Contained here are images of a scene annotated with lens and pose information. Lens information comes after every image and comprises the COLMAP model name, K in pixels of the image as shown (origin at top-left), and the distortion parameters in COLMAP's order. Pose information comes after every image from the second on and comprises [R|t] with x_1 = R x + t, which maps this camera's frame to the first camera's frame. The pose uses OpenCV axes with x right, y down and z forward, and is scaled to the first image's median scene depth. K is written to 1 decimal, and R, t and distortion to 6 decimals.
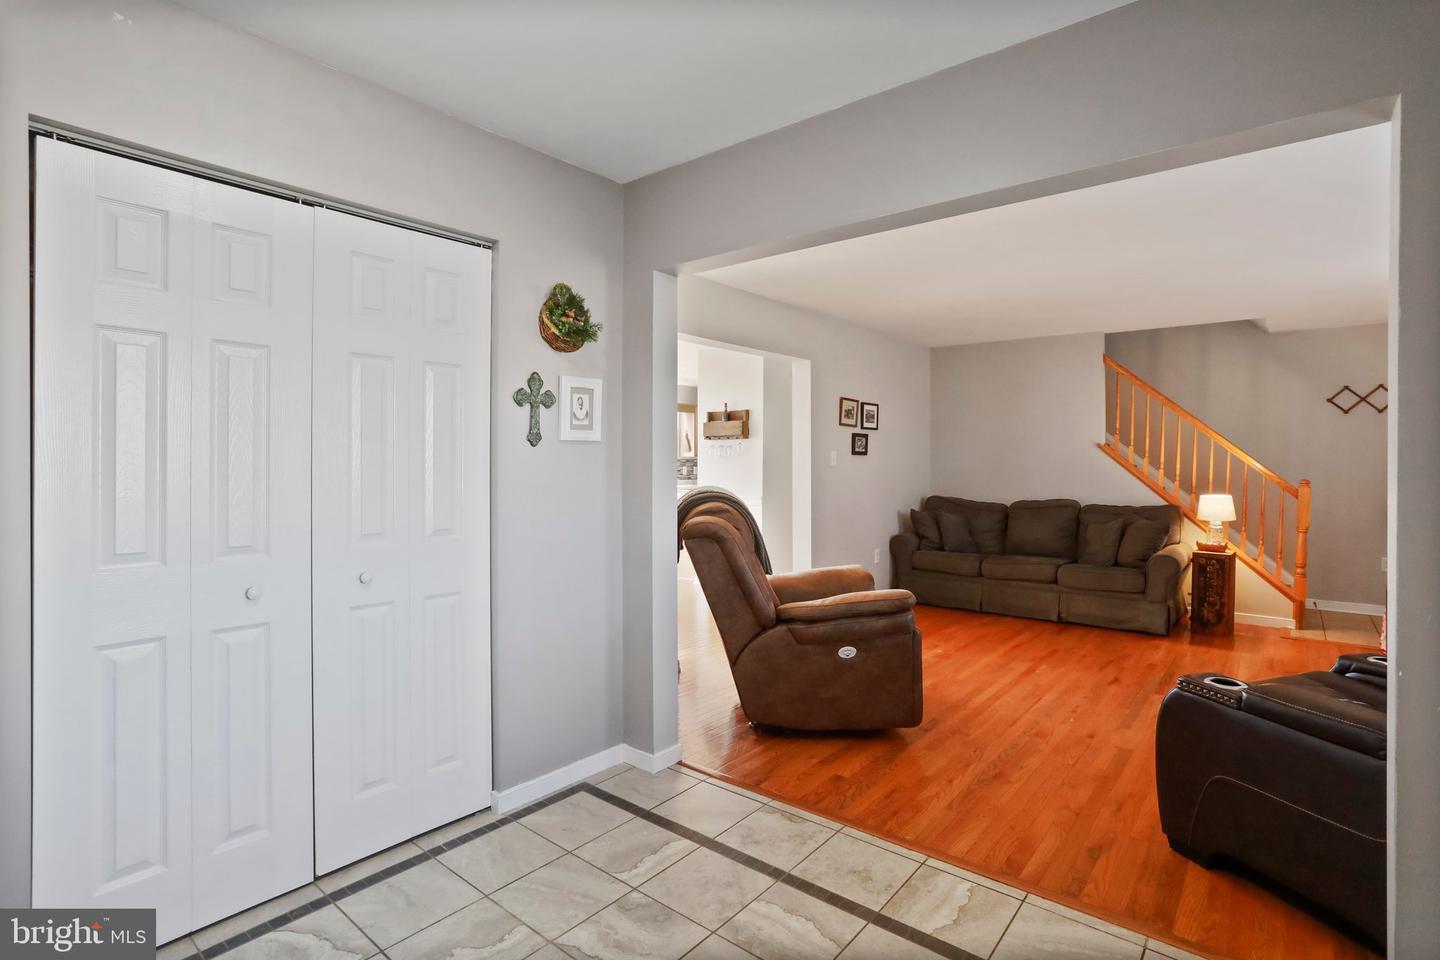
lens RADIAL K [[699.0, 0, 713.0], [0, 699.0, 463.8], [0, 0, 1]] dist [-0.064373, 0.040046]
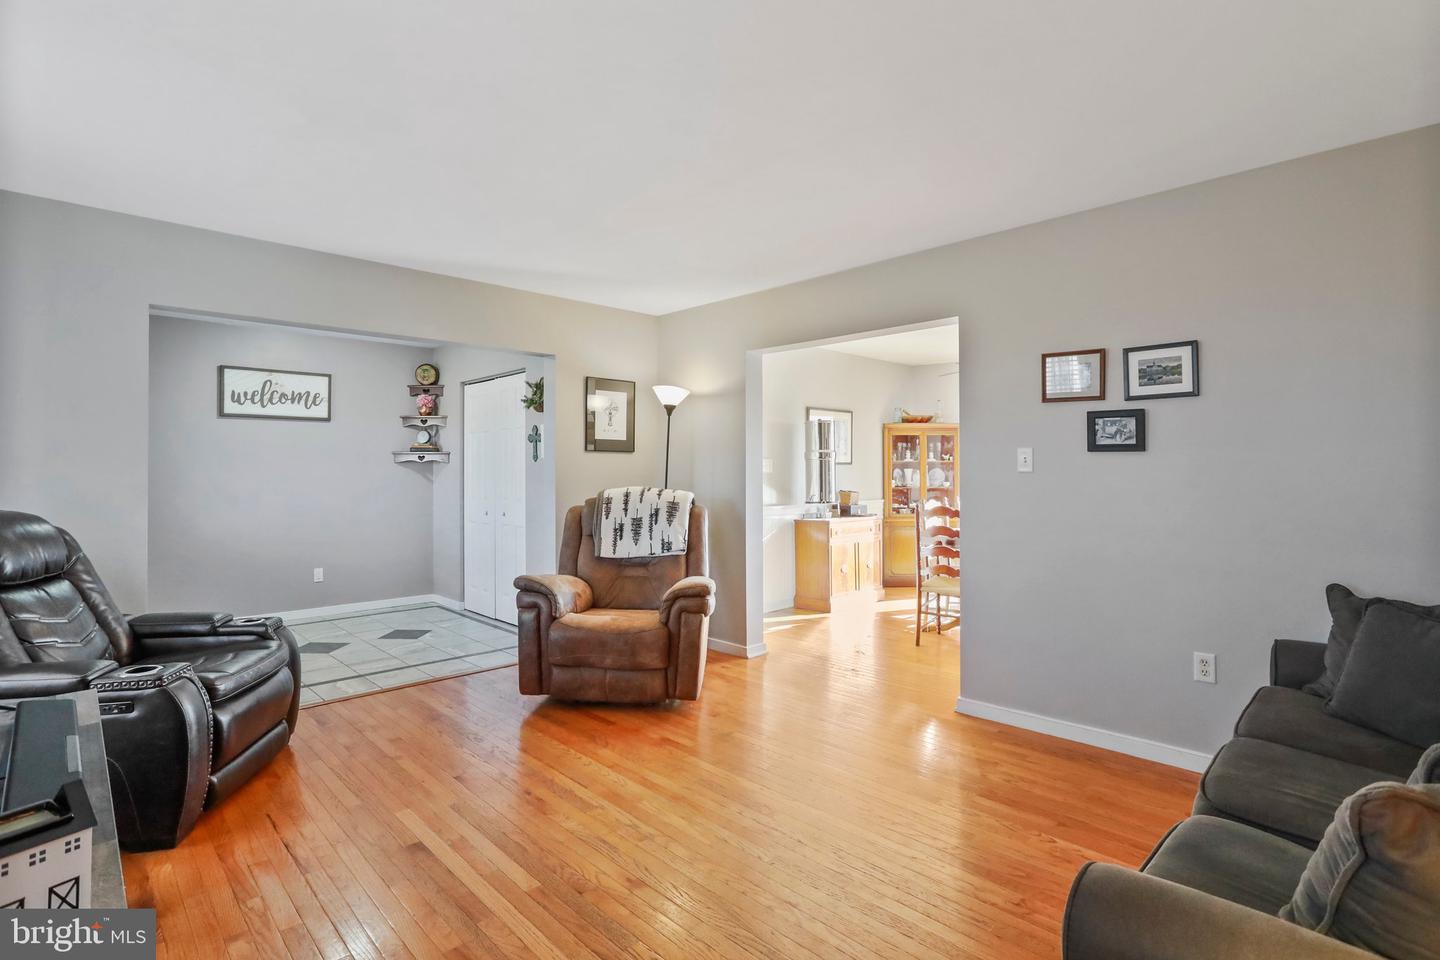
lens RADIAL K [[699.0, 0, 713.0], [0, 699.0, 463.8], [0, 0, 1]] dist [-0.064373, 0.040046]
pose [[-0.101499, -0.011019, -0.994775, 0.823385], [0.001751, 0.999935, -0.011255, 0.001808], [0.994834, -0.002885, -0.101473, 0.830853]]
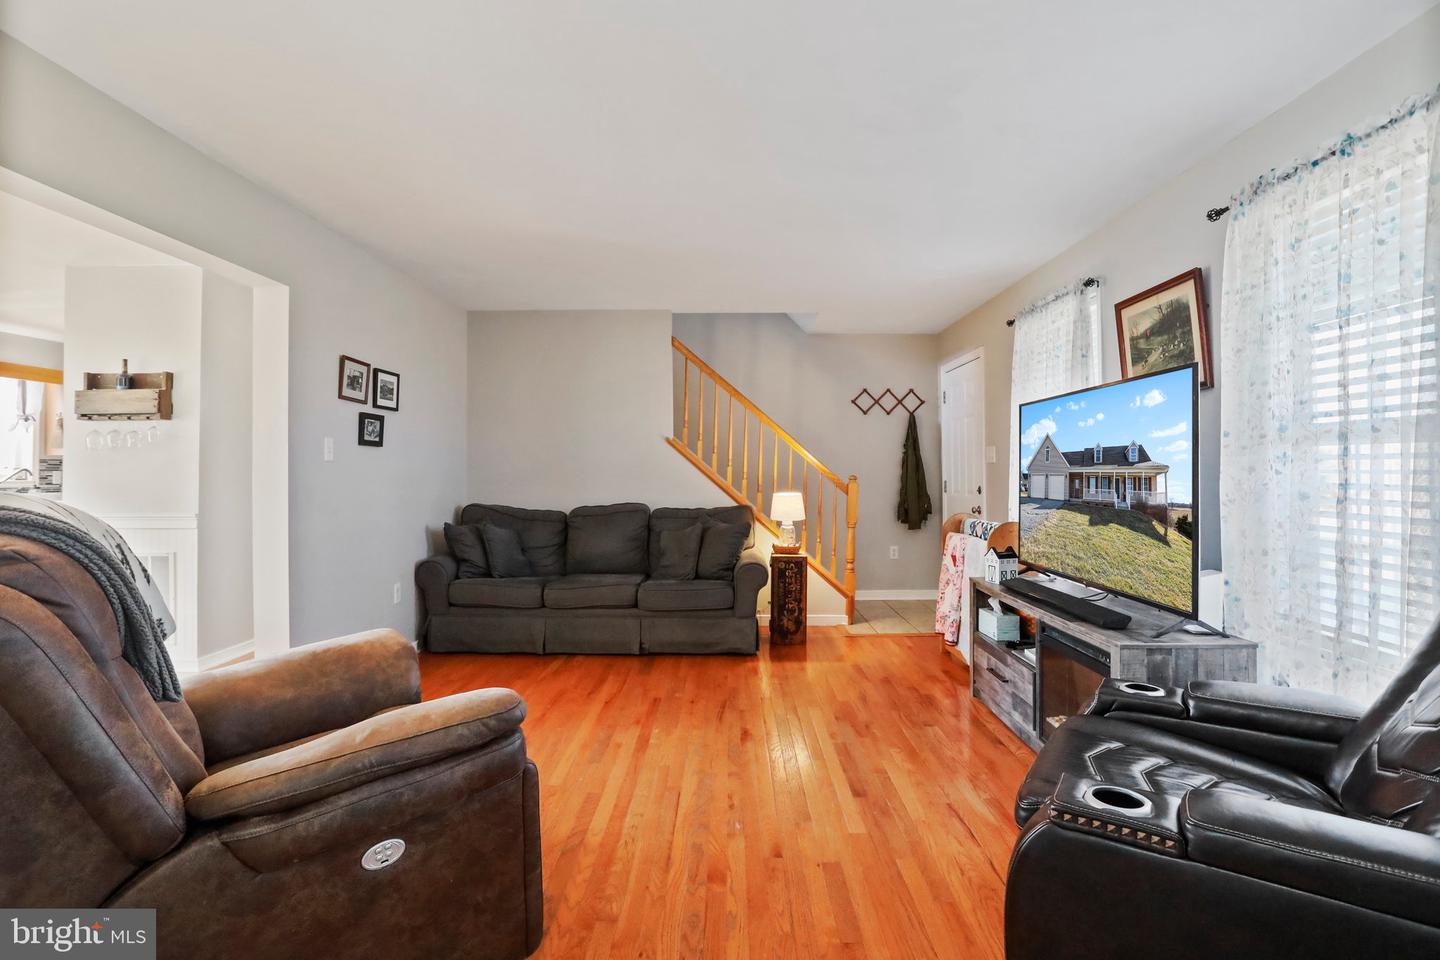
lens RADIAL K [[699.0, 0, 713.0], [0, 699.0, 463.8], [0, 0, 1]] dist [-0.064373, 0.040046]
pose [[0.769462, 0.003263, 0.638684, 0.044242], [0.005313, 0.999920, -0.011509, 0.015243], [-0.638670, 0.012250, 0.769383, 0.309262]]
